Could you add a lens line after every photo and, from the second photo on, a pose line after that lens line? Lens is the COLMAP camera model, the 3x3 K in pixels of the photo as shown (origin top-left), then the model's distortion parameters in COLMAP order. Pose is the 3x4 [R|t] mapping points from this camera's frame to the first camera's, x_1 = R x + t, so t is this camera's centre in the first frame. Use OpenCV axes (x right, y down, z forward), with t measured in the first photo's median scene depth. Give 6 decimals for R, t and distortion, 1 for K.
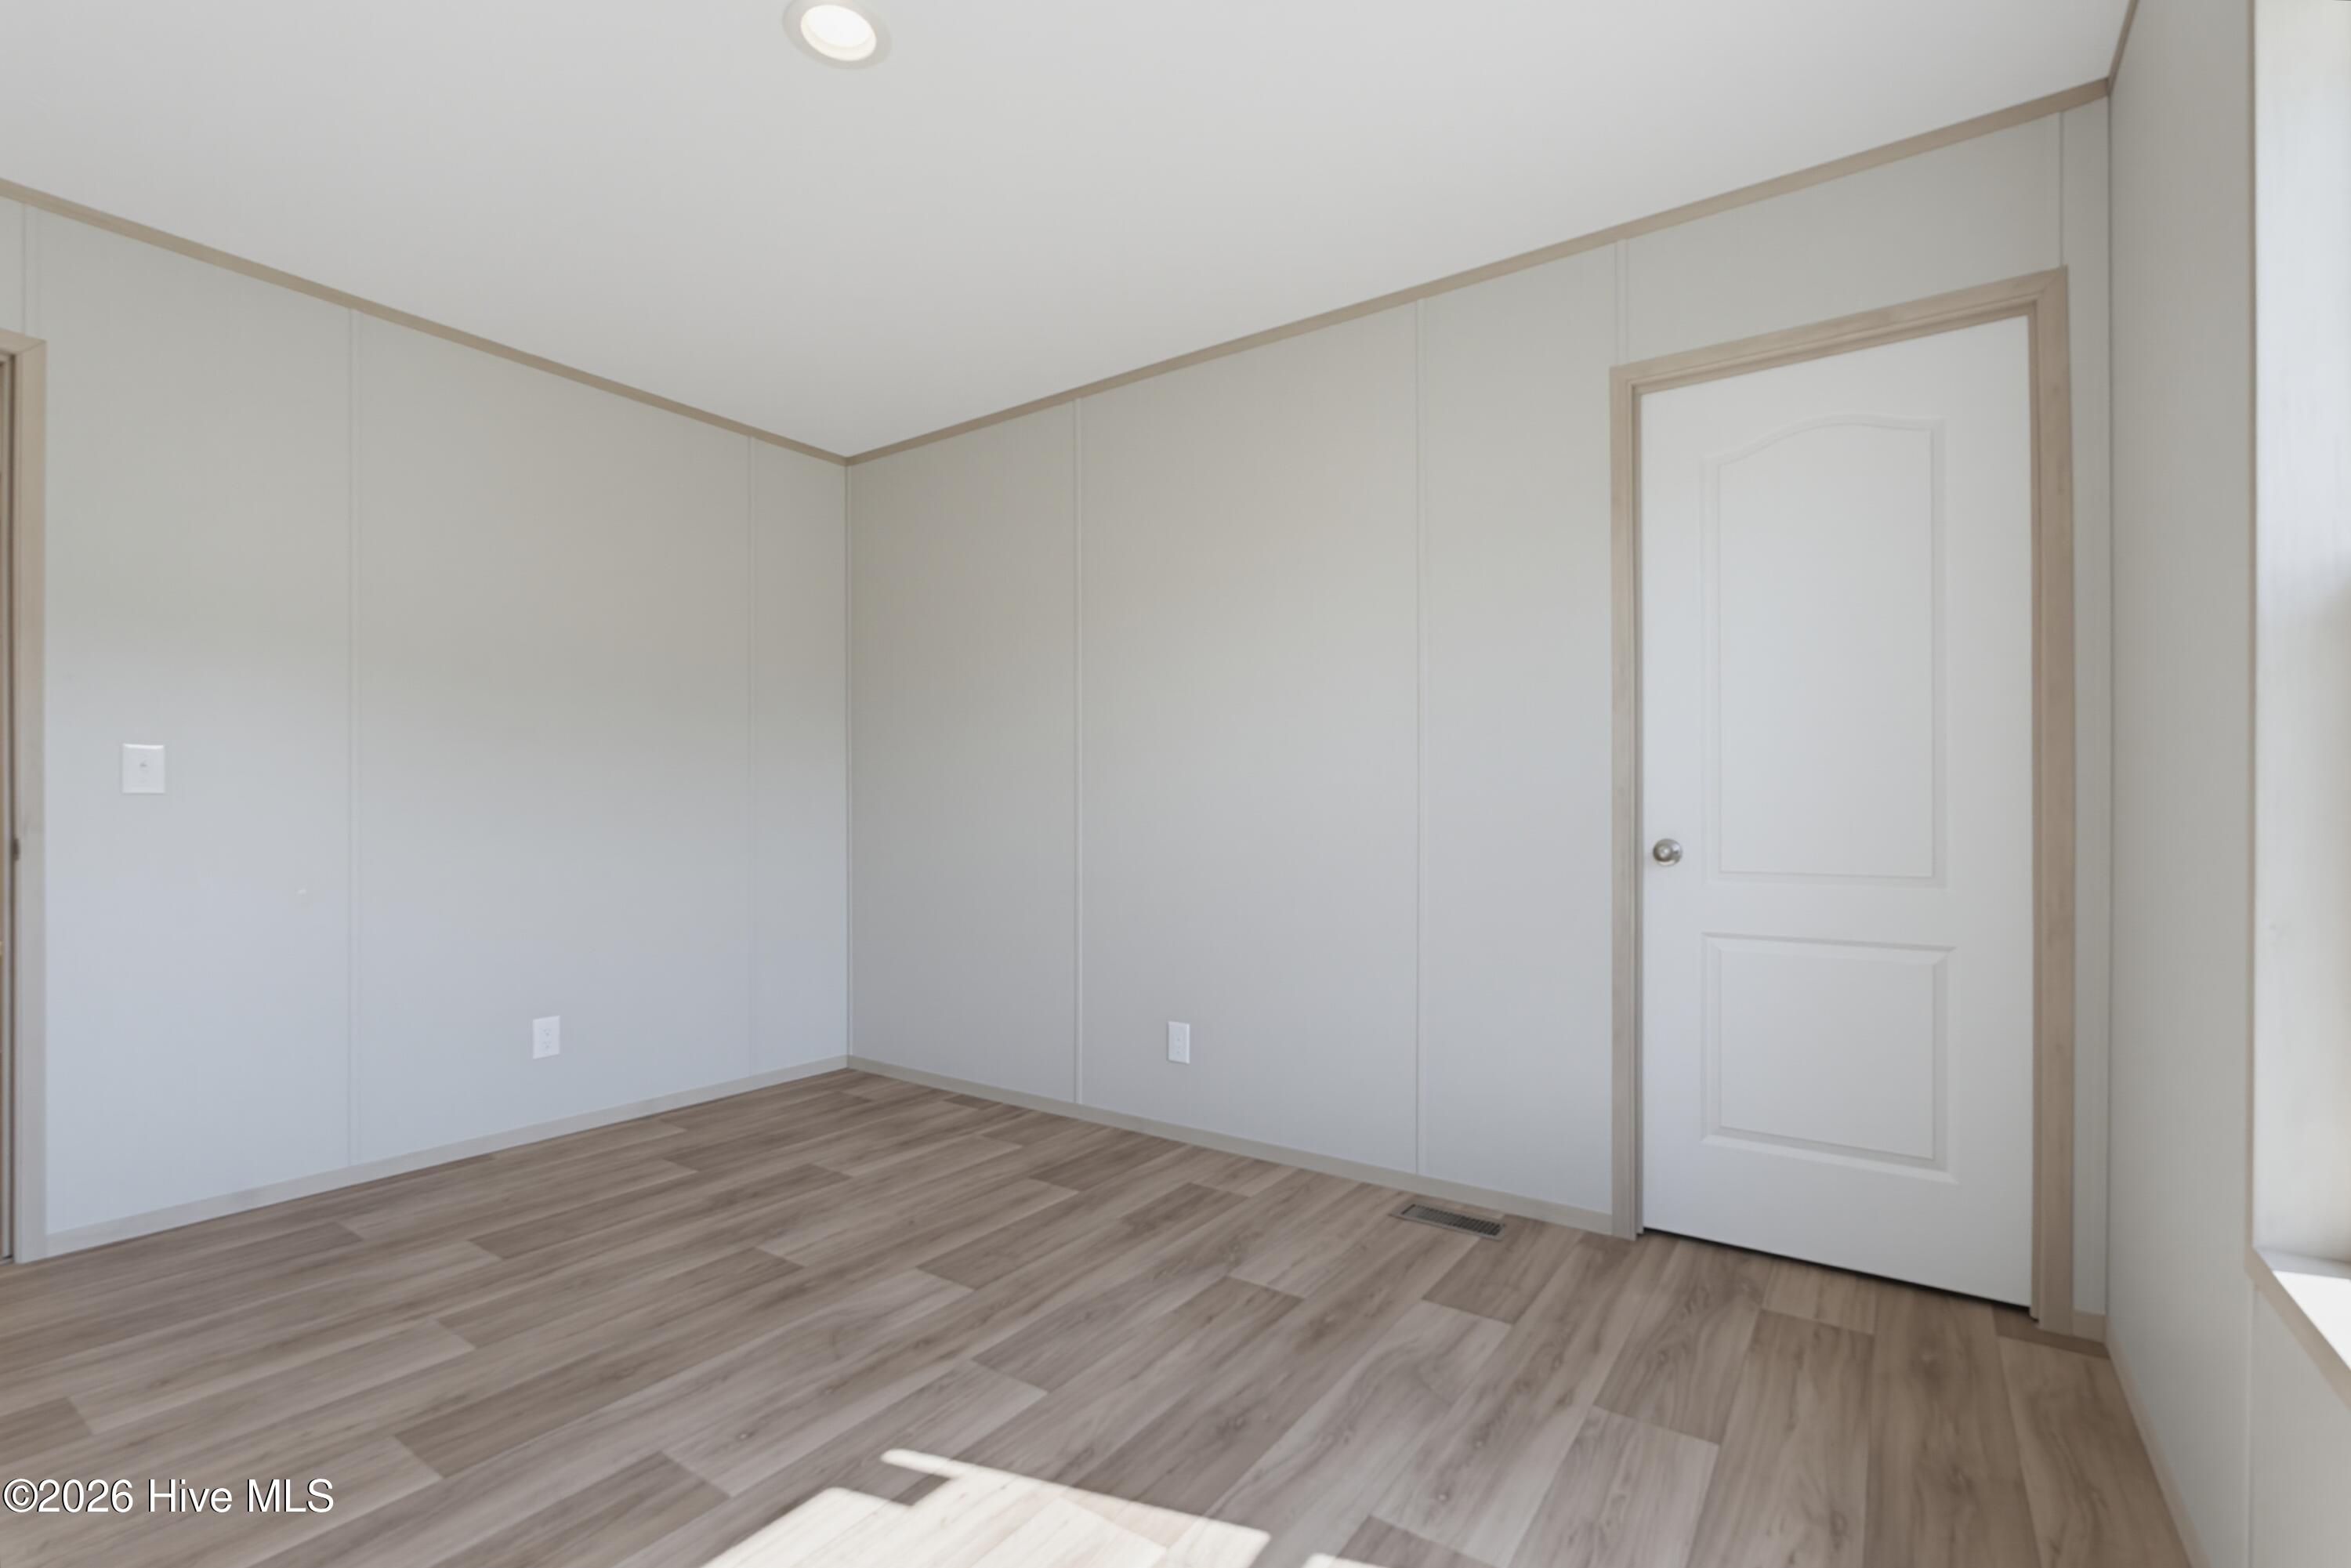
lens RADIAL K [[1052.1, 0, 1180.8], [0, 1052.1, 814.7], [0, 0, 1]] dist [-0.000595, 0.000289]
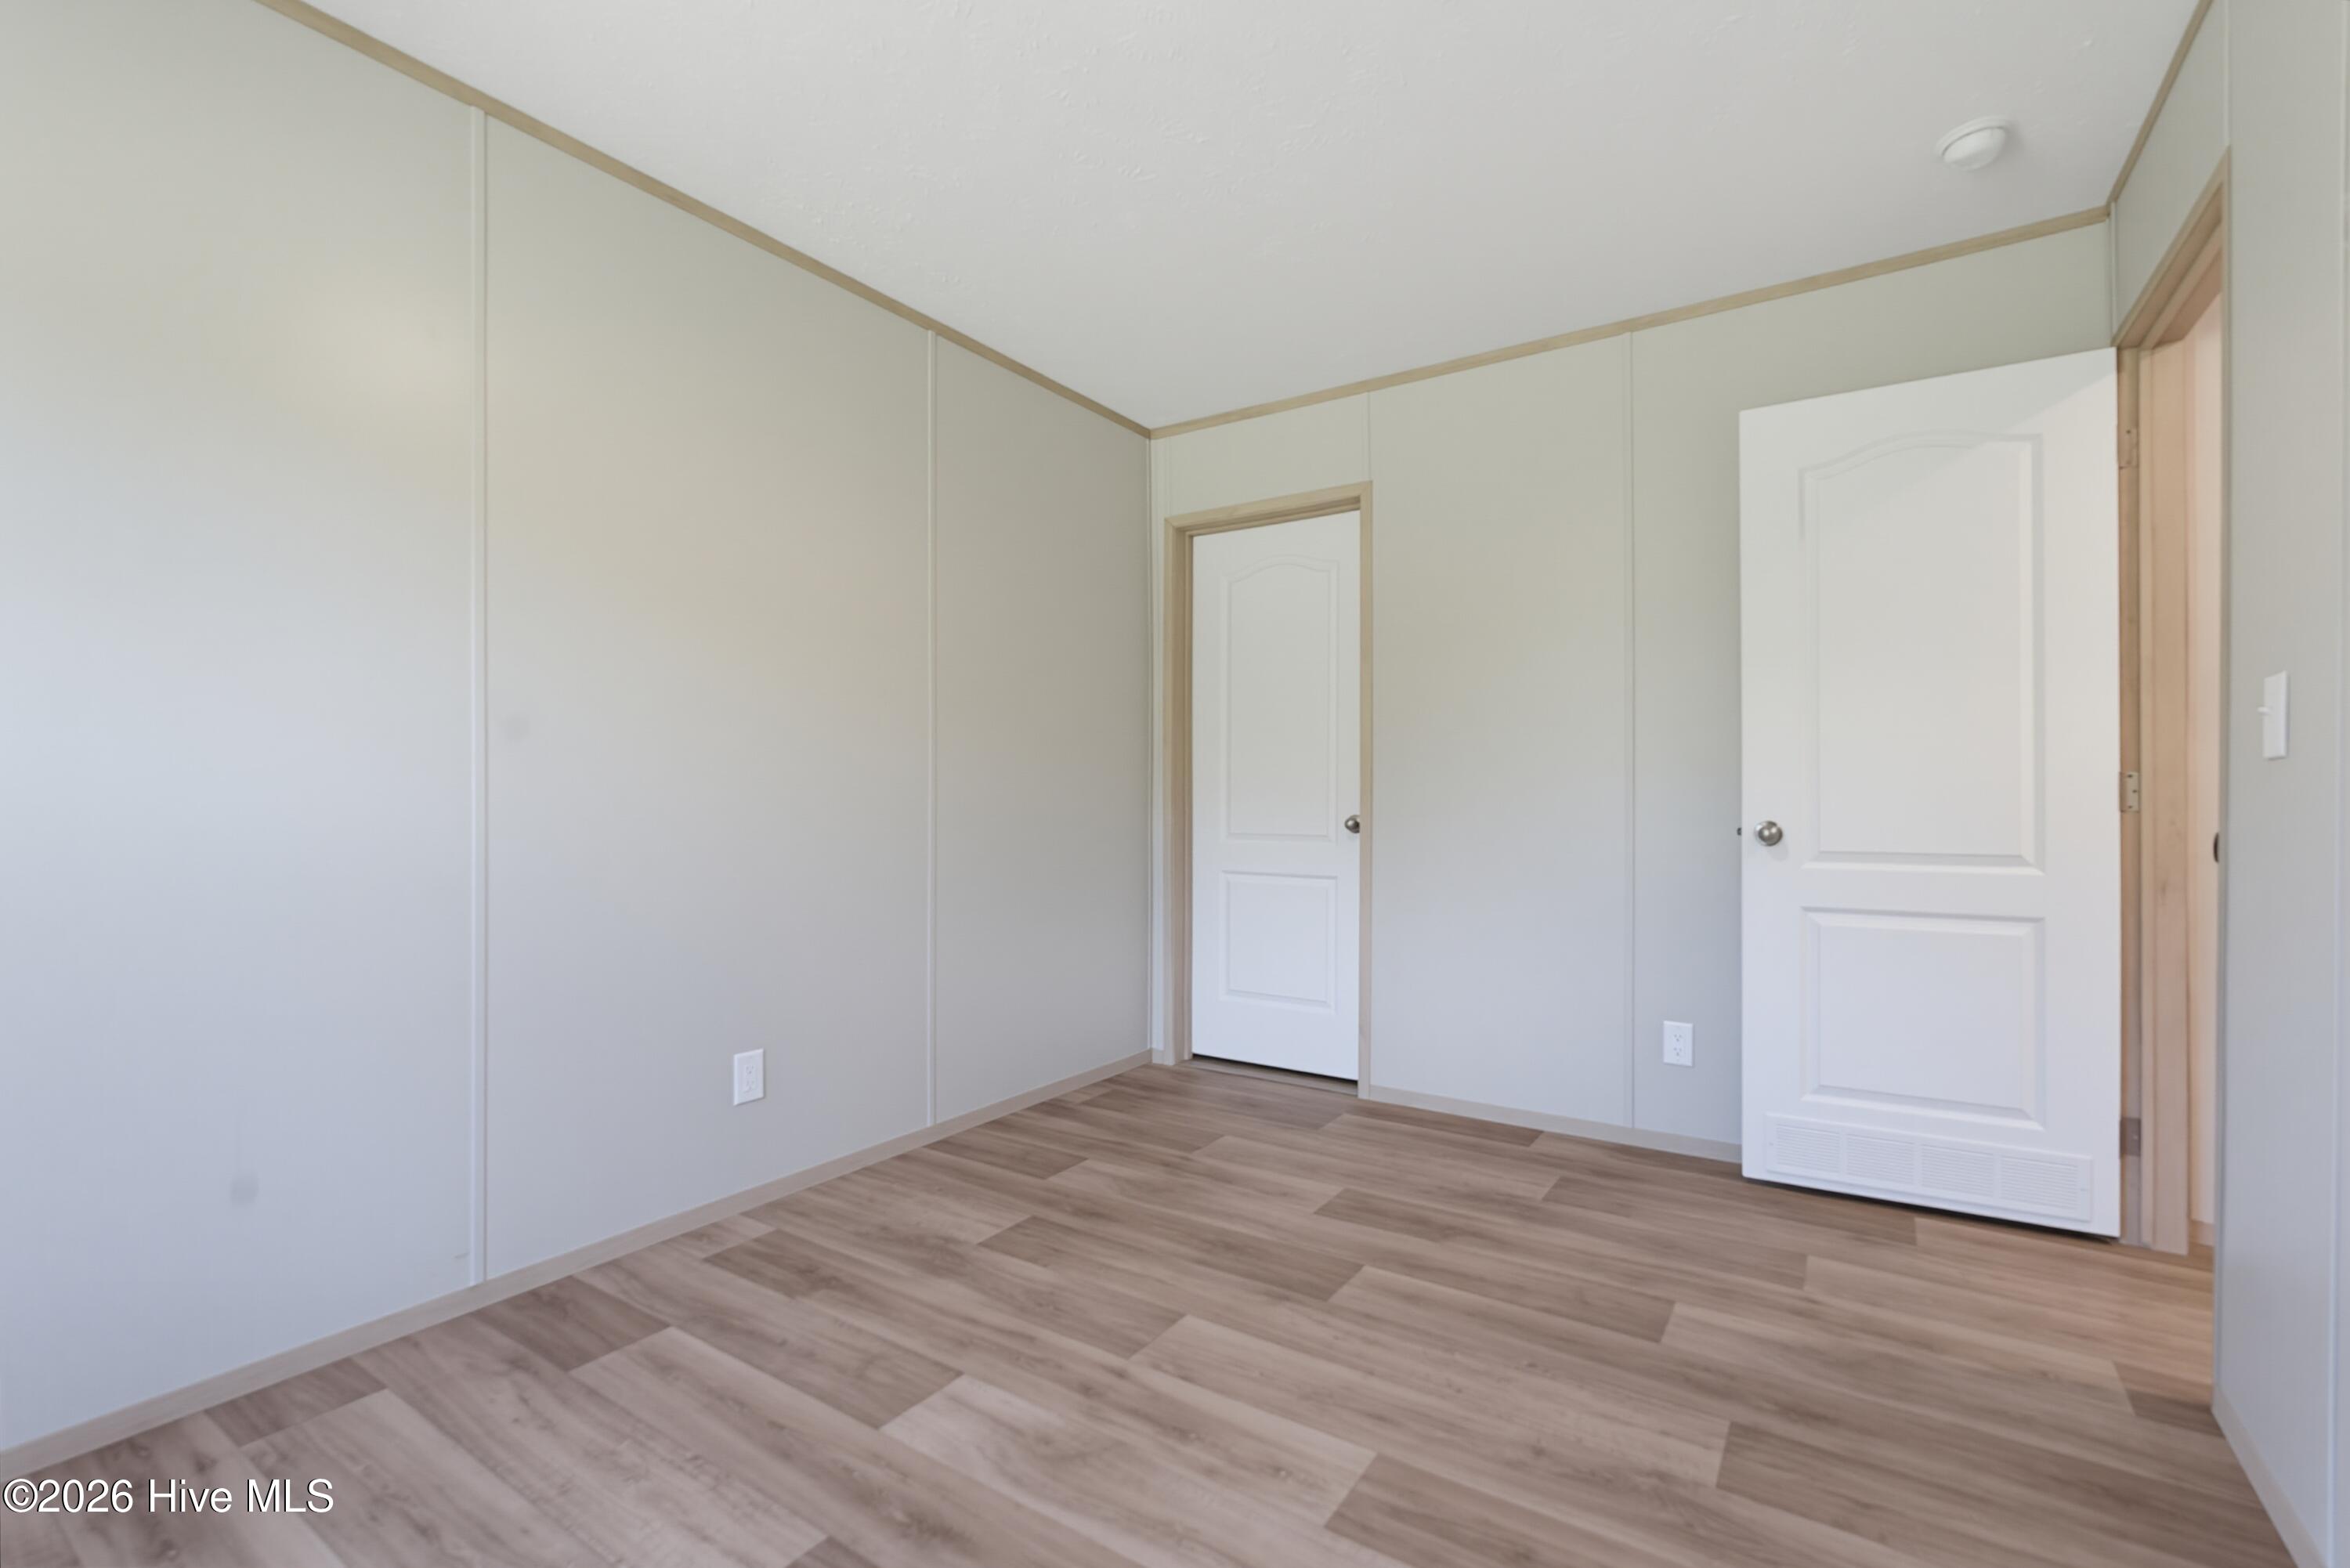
lens RADIAL K [[1054.0, 0, 1178.4], [0, 1054.0, 773.1], [0, 0, 1]] dist [-0.000209, 0.000272]
pose [[-0.016357, 0.019470, 0.999677, -1.008545], [-0.005271, 0.999795, -0.019558, -0.002447], [-0.999852, -0.005590, -0.016251, 0.830979]]
